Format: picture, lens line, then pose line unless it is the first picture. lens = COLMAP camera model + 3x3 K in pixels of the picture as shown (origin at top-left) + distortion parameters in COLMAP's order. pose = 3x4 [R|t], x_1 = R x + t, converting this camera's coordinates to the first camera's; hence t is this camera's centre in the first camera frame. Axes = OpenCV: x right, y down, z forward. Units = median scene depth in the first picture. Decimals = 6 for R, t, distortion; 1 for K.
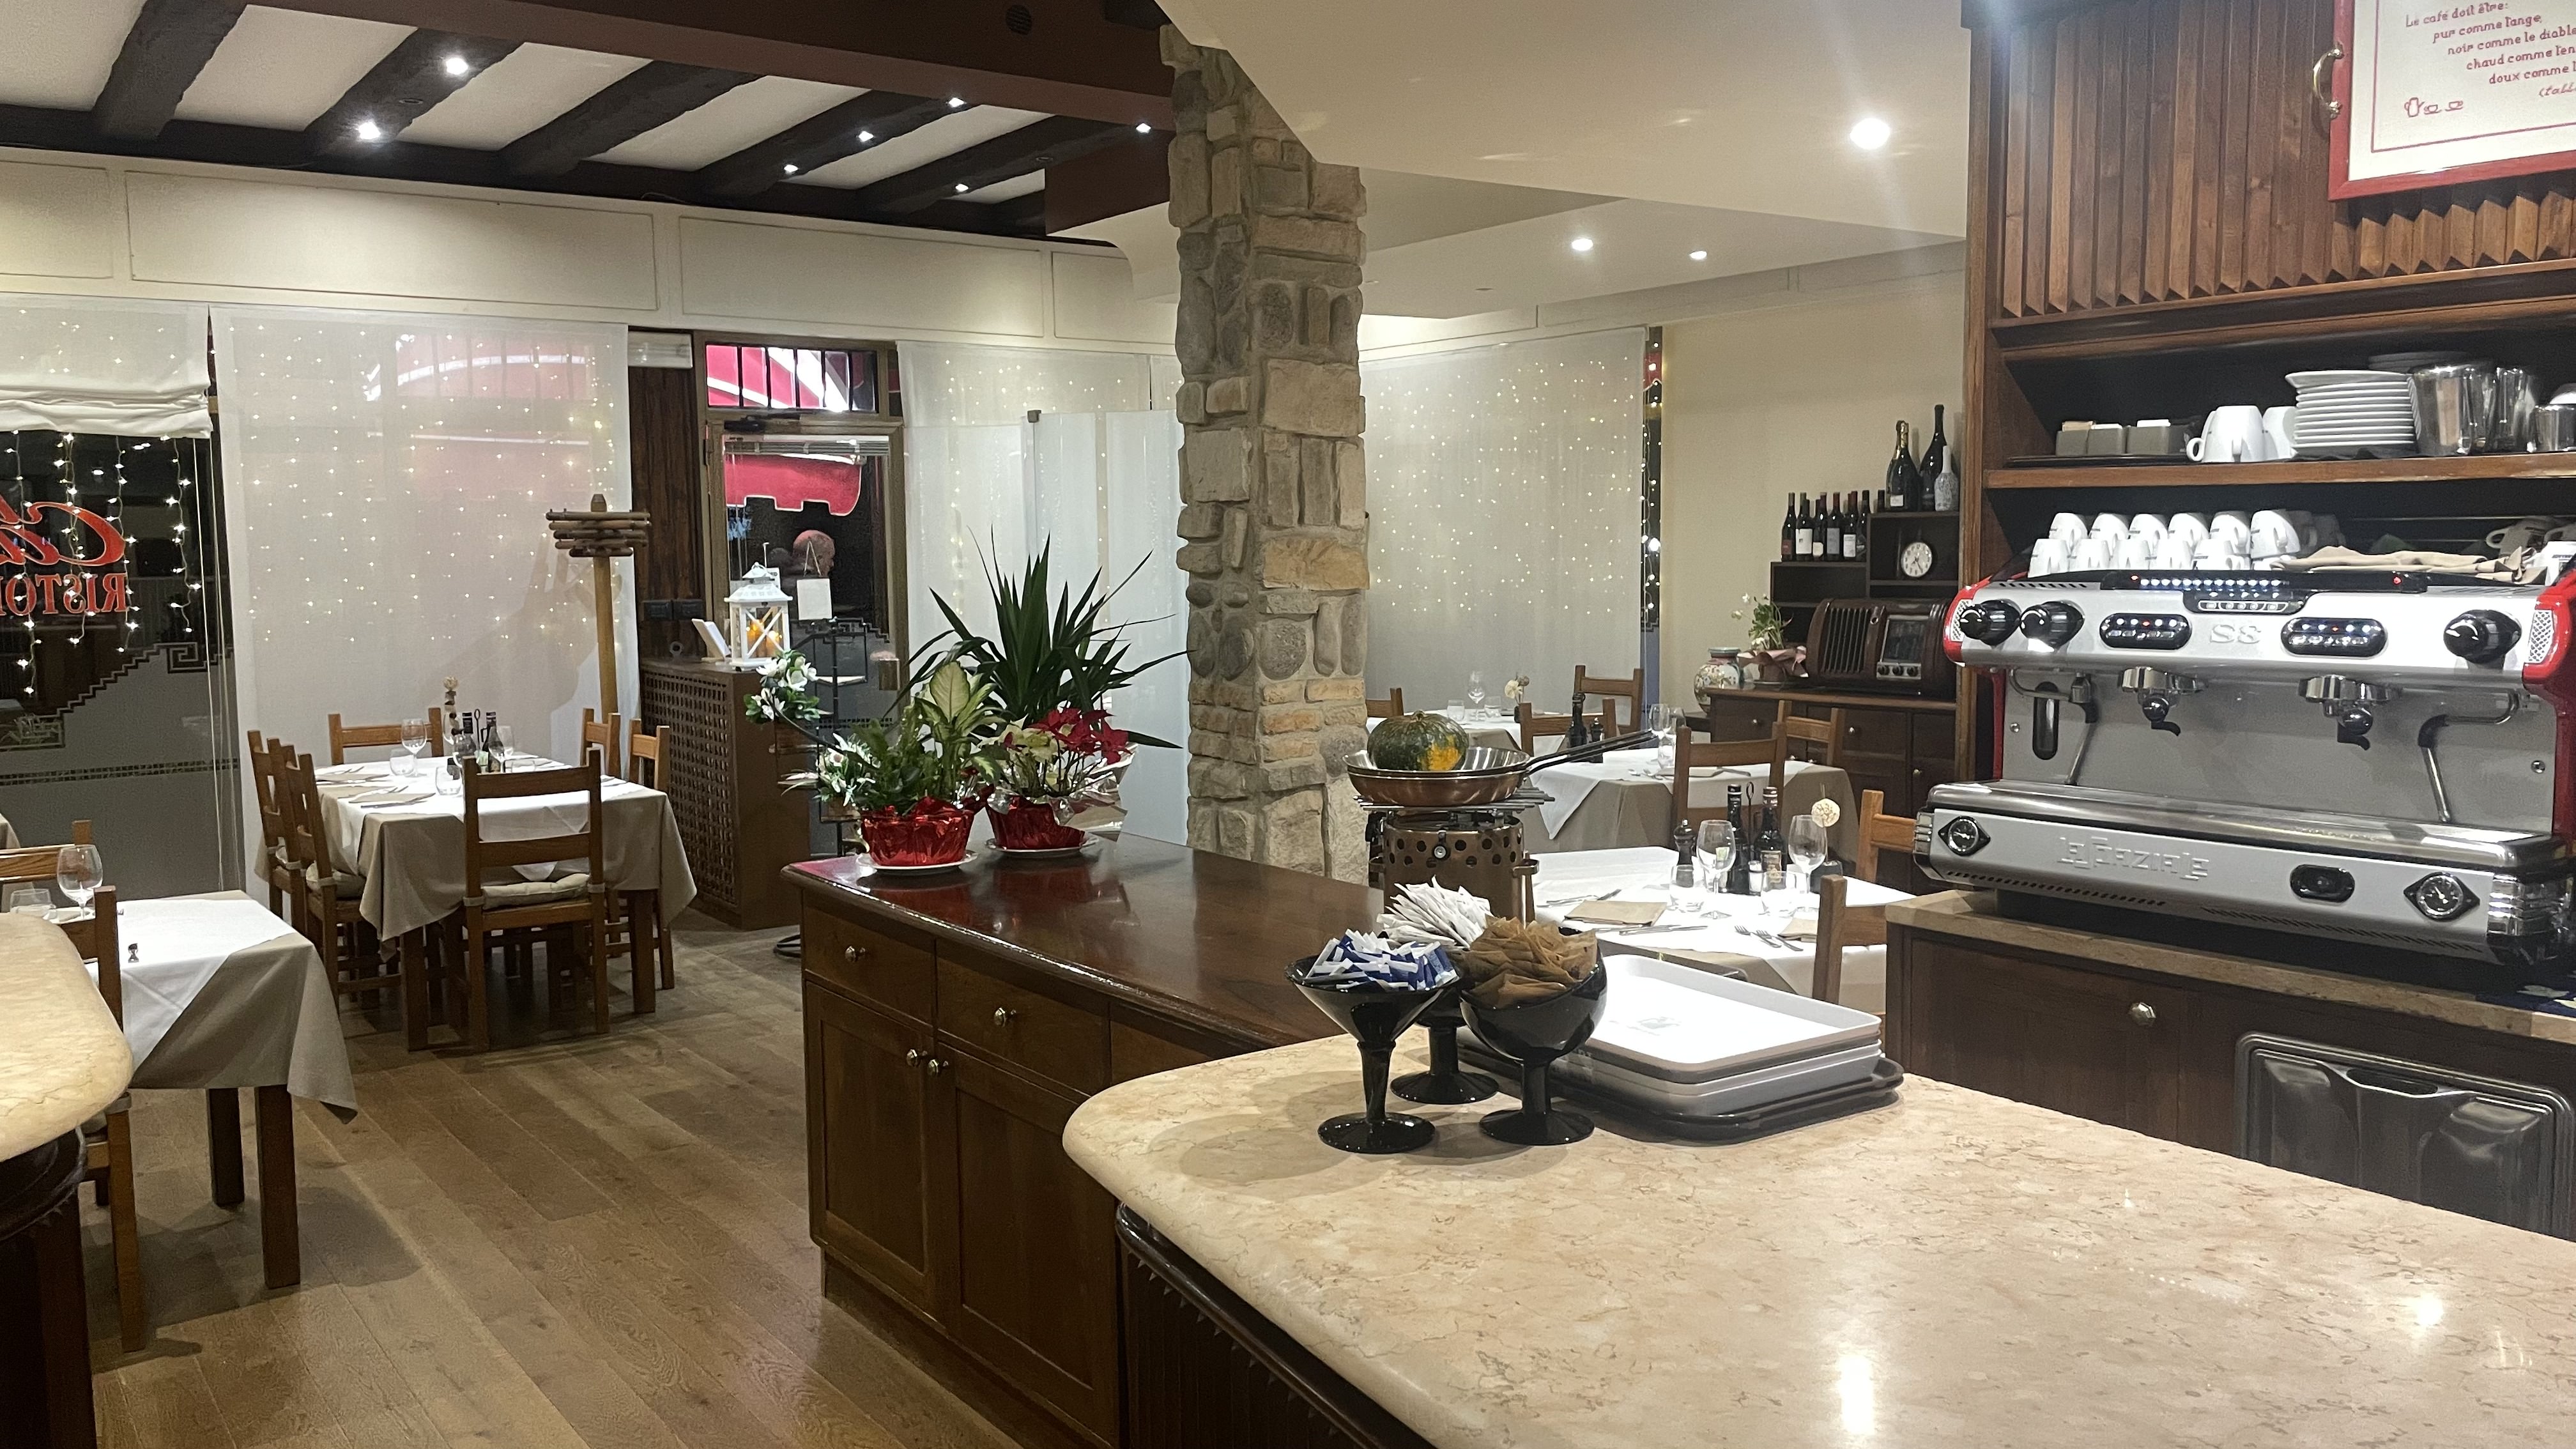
lens RADIAL K [[1948.3, 0, 1276.6], [0, 1948.3, 723.0], [0, 0, 1]] dist [0.081225, -0.103710]
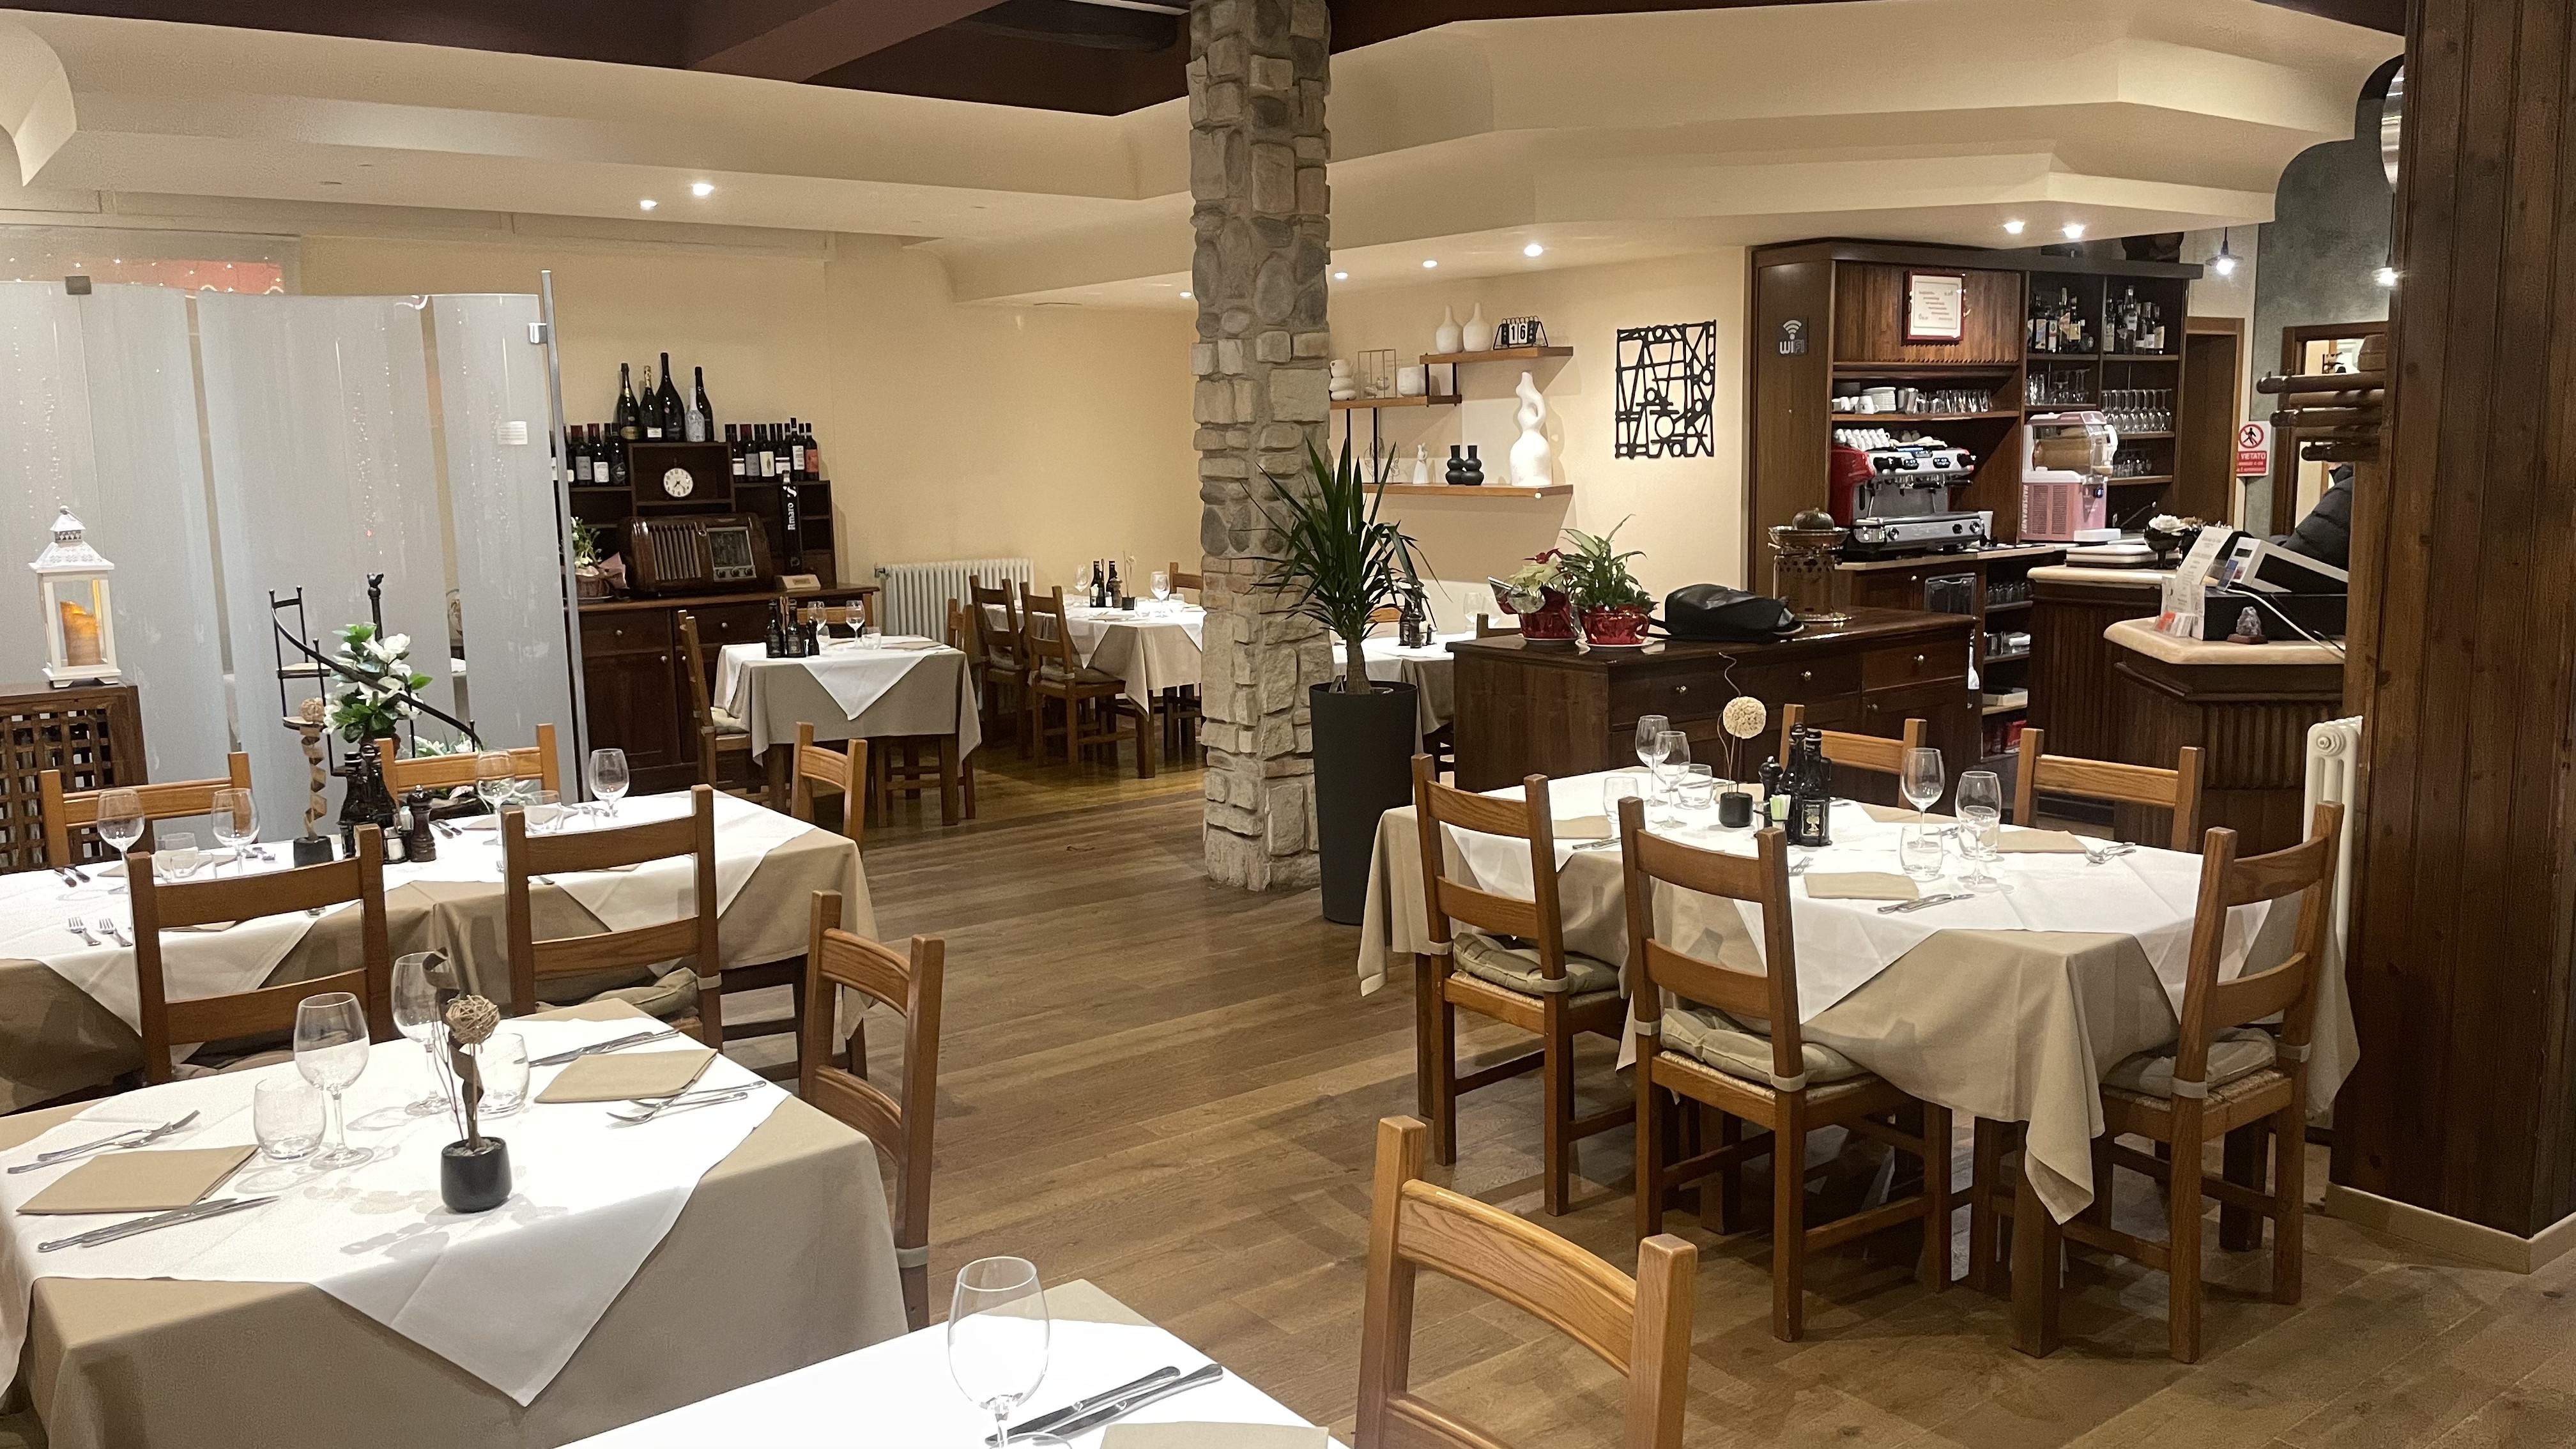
lens RADIAL K [[1948.3, 0, 1300.1], [0, 1948.3, 714.2], [0, 0, 1]] dist [0.081225, -0.103710]
pose [[-0.025007, -0.123023, 0.992089, -0.867465], [0.114479, 0.985518, 0.125094, -0.049250], [-0.993111, 0.116702, -0.010561, 0.639677]]
